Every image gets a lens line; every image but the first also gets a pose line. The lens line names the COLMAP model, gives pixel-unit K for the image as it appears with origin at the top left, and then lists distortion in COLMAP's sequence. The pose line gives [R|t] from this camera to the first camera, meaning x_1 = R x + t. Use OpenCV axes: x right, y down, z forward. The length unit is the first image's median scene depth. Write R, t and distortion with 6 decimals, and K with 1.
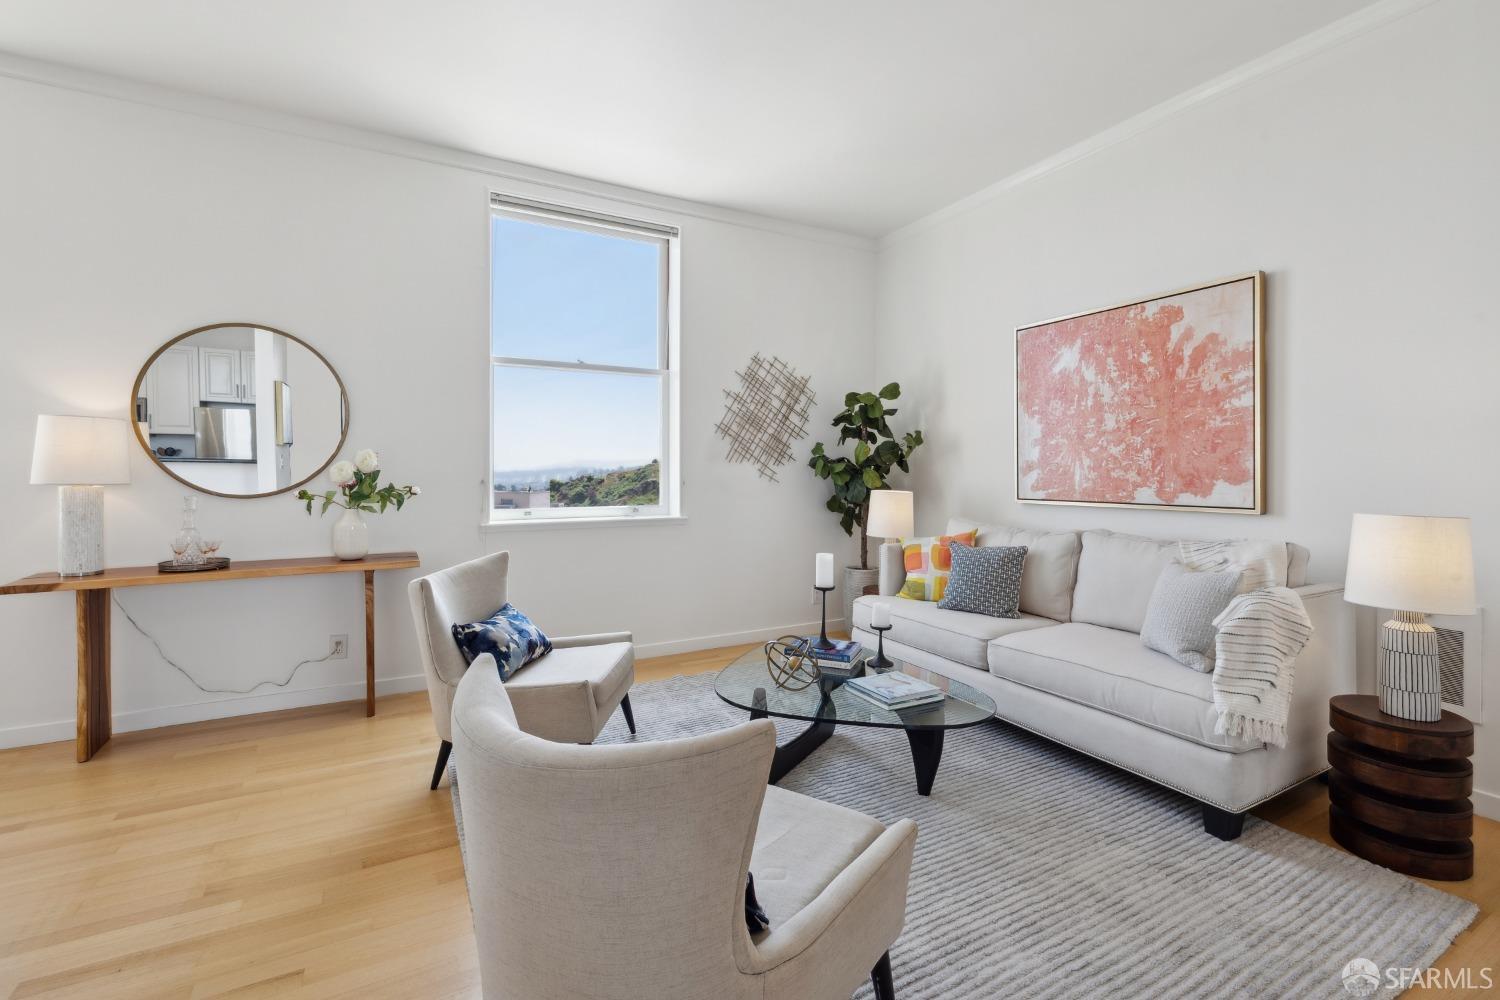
lens RADIAL K [[667.2, 0, 760.8], [0, 667.2, 468.9], [0, 0, 1]] dist [0.000194, -0.000145]
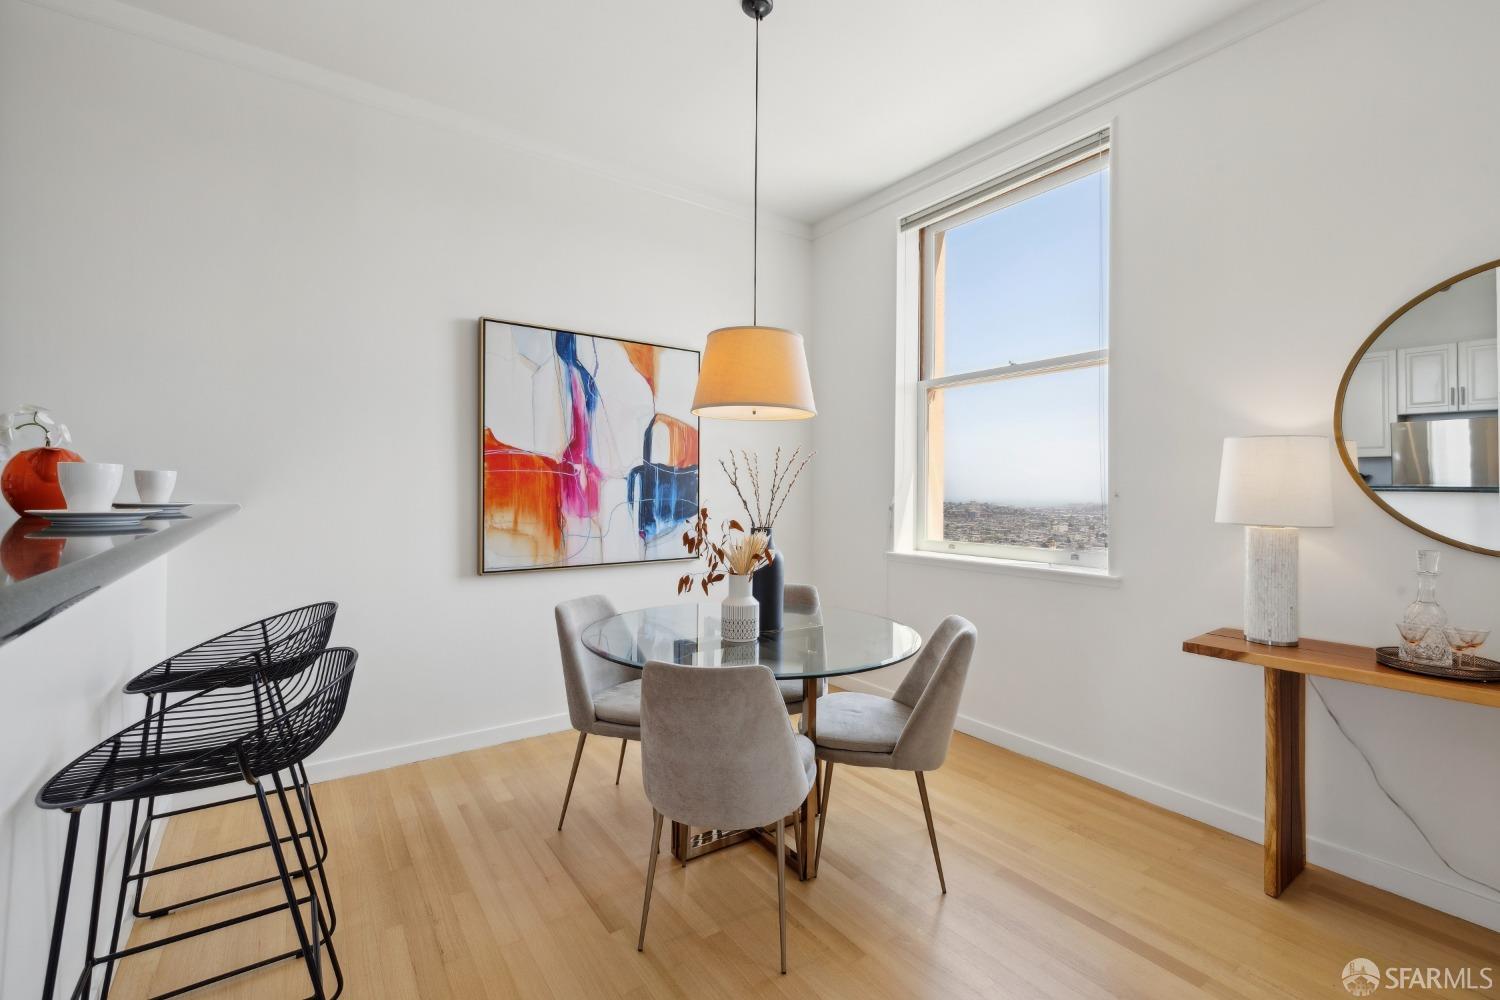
lens RADIAL K [[645.9, 0, 744.2], [0, 645.9, 490.2], [0, 0, 1]] dist [0.002491, 0.000075]
pose [[0.098872, 0.001583, -0.995099, -0.292039], [-0.006111, 0.999981, 0.000983, -0.012116], [0.995081, 0.005984, 0.098880, 0.278766]]
